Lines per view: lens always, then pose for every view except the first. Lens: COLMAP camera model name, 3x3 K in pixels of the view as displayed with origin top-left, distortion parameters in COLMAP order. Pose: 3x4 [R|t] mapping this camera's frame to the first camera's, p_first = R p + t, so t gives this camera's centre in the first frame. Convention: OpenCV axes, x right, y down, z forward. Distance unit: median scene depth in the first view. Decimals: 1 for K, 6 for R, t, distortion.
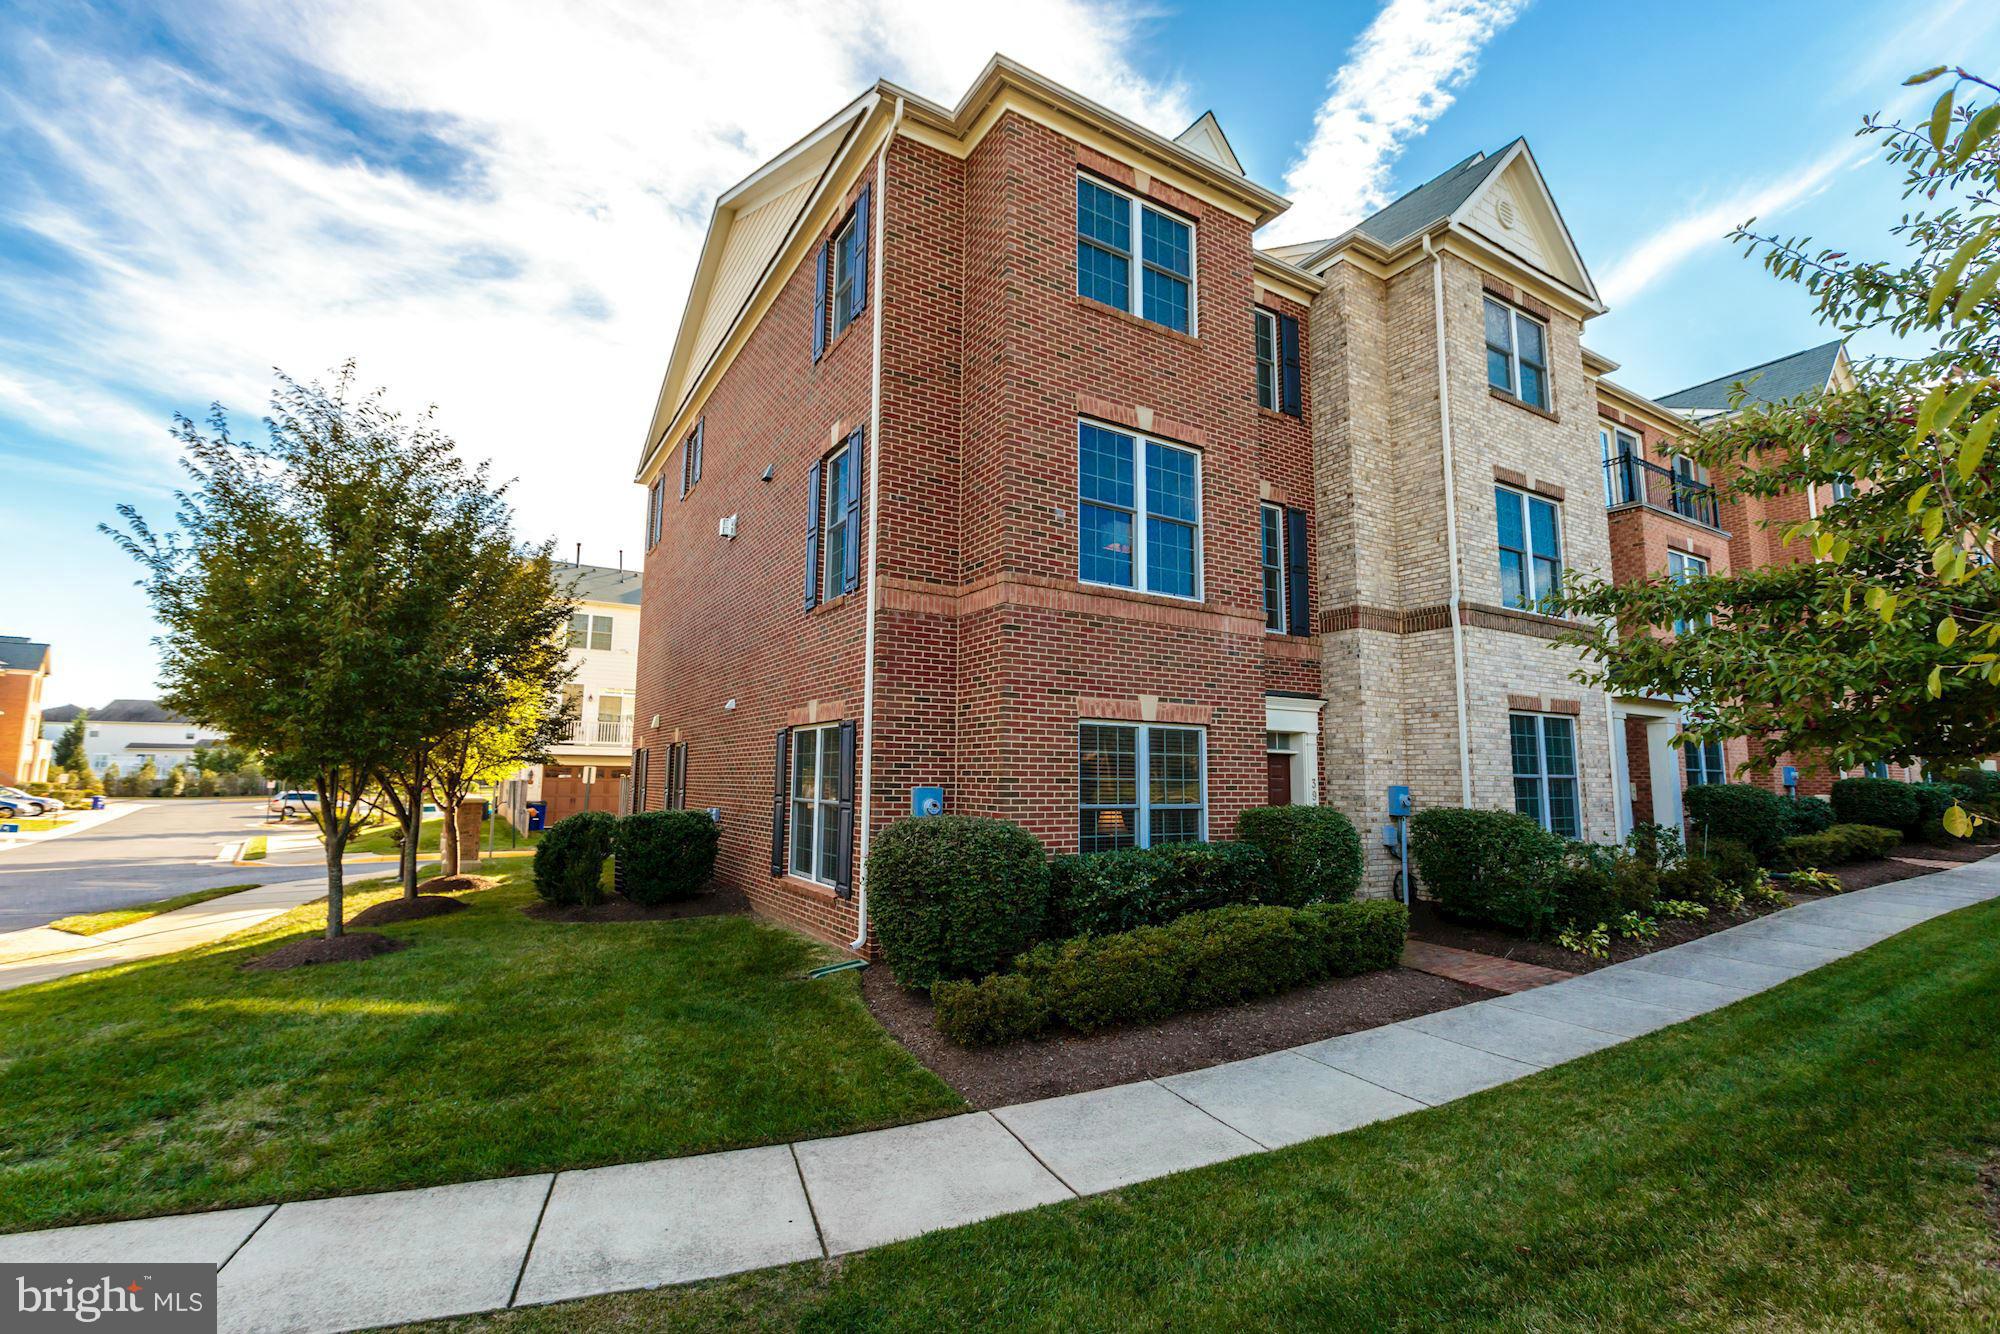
lens RADIAL K [[886.4, 0, 995.5], [0, 886.4, 663.3], [0, 0, 1]] dist [0.000219, -0.000243]
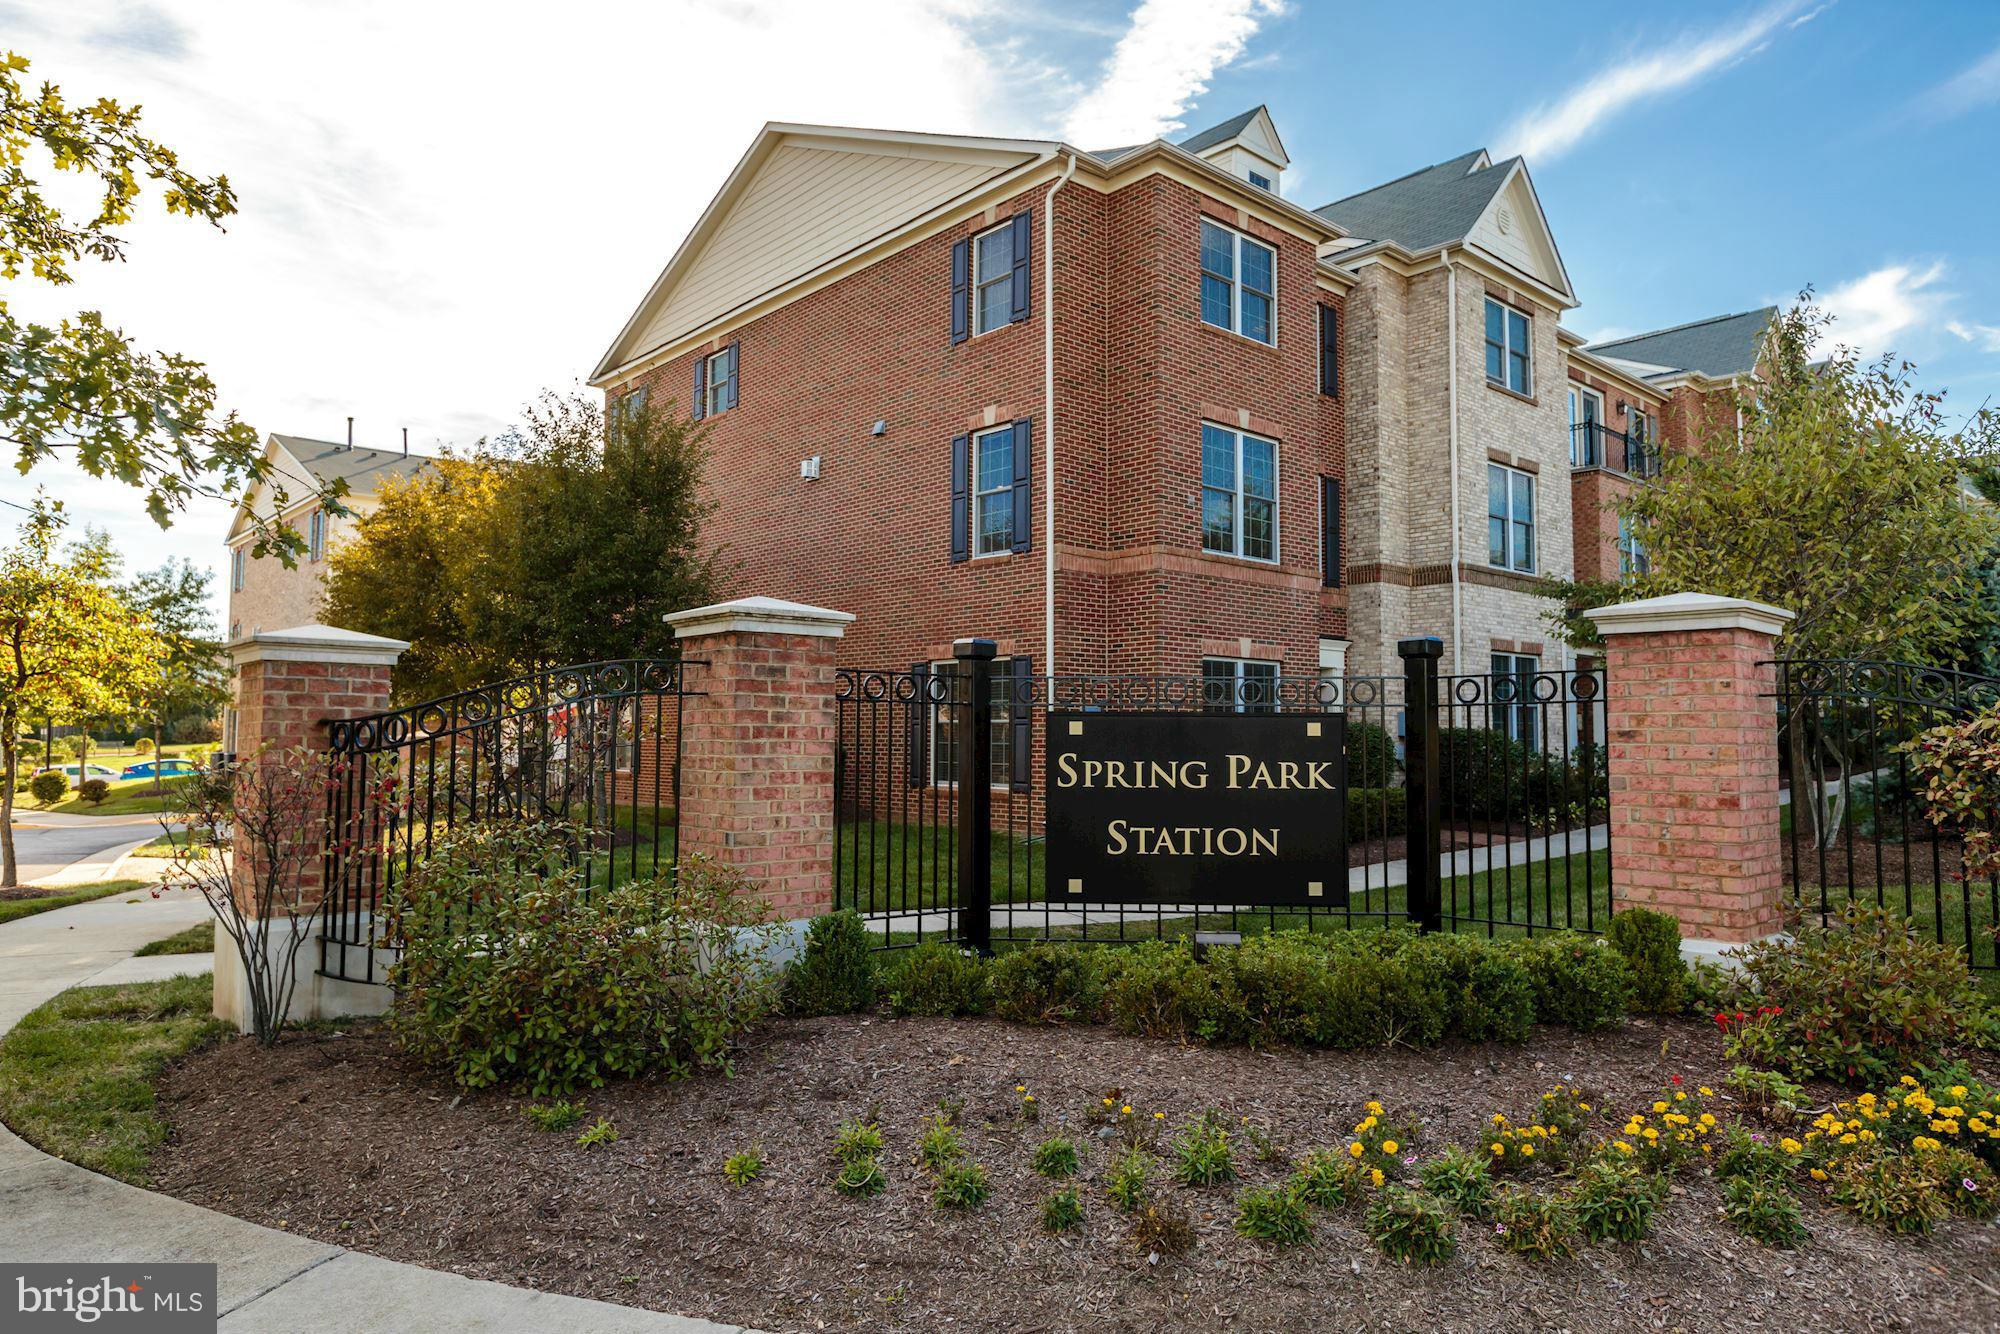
lens RADIAL K [[1258.4, 0, 1000.0], [0, 1258.4, 667.0], [0, 0, 1]] dist [-0.003273, -0.002353]
pose [[0.983183, 0.004429, 0.182568, -0.401470], [-0.017617, 0.997344, 0.070674, -0.035464], [-0.181770, -0.072702, 0.980650, -0.578638]]
